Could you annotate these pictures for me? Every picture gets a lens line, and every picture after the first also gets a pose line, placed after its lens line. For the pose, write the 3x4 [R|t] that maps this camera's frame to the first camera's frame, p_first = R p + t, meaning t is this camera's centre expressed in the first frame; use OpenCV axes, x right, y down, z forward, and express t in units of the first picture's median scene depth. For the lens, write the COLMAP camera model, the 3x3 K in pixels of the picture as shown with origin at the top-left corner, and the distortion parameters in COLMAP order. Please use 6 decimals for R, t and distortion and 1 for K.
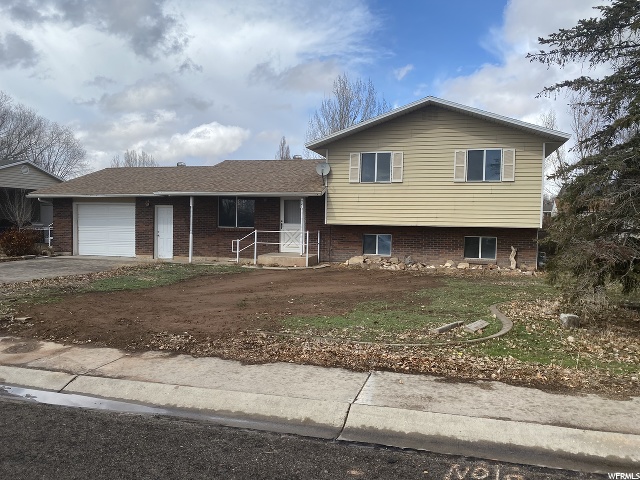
lens RADIAL K [[490.3, 0, 322.5], [0, 490.3, 240.8], [0, 0, 1]] dist [0.060726, -0.005059]
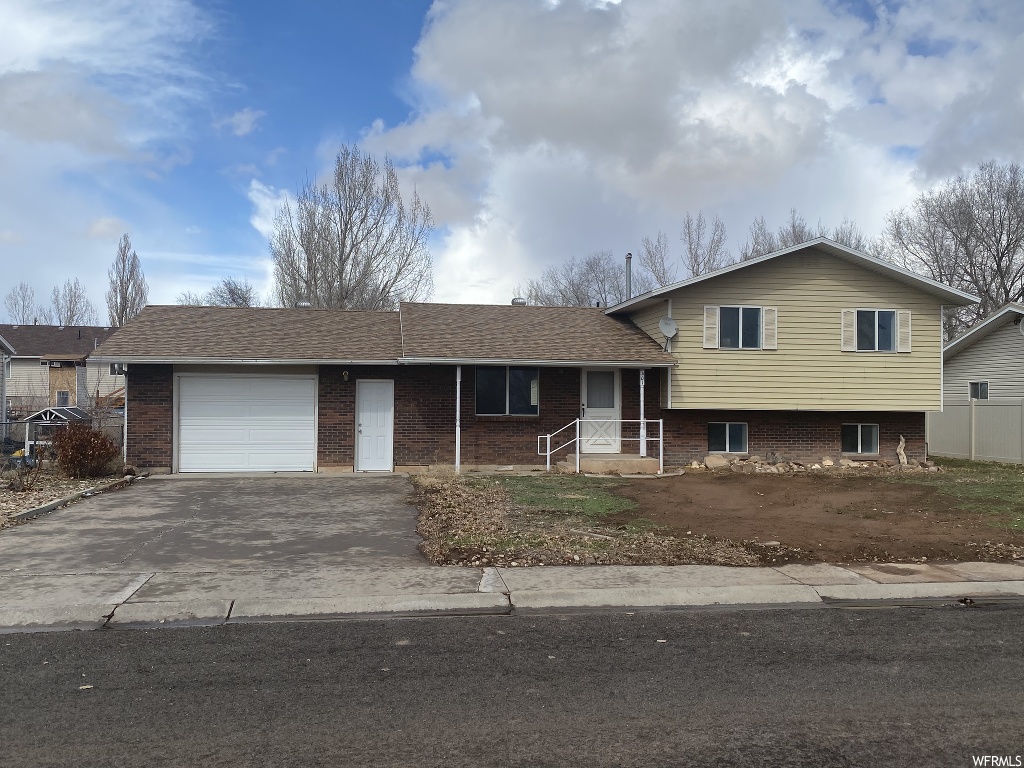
lens RADIAL K [[897.3, 0, 504.5], [0, 897.3, 389.7], [0, 0, 1]] dist [0.084537, -0.049451]
pose [[0.909726, -0.002279, 0.415203, -0.671530], [0.022665, 0.998766, -0.044180, -0.010097], [-0.414591, 0.049602, 0.908655, -0.031148]]
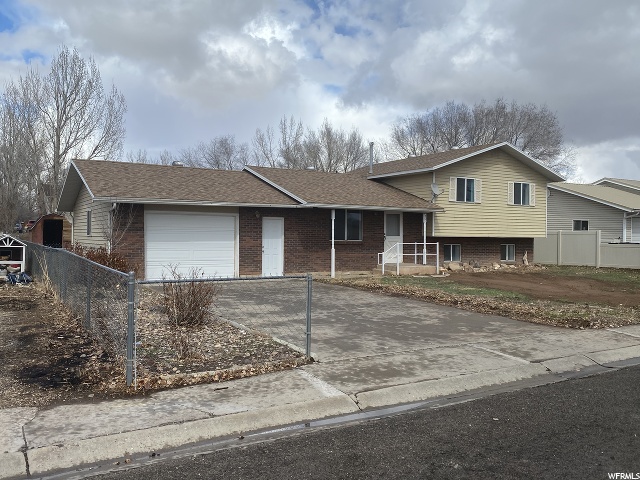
lens RADIAL K [[560.8, 0, 318.0], [0, 560.8, 234.2], [0, 0, 1]] dist [0.084537, -0.049451]
pose [[0.682933, -0.009726, 0.730416, -1.078475], [0.028050, 0.999523, -0.012918, -0.027748], [-0.729942, 0.029311, 0.682880, 0.275033]]
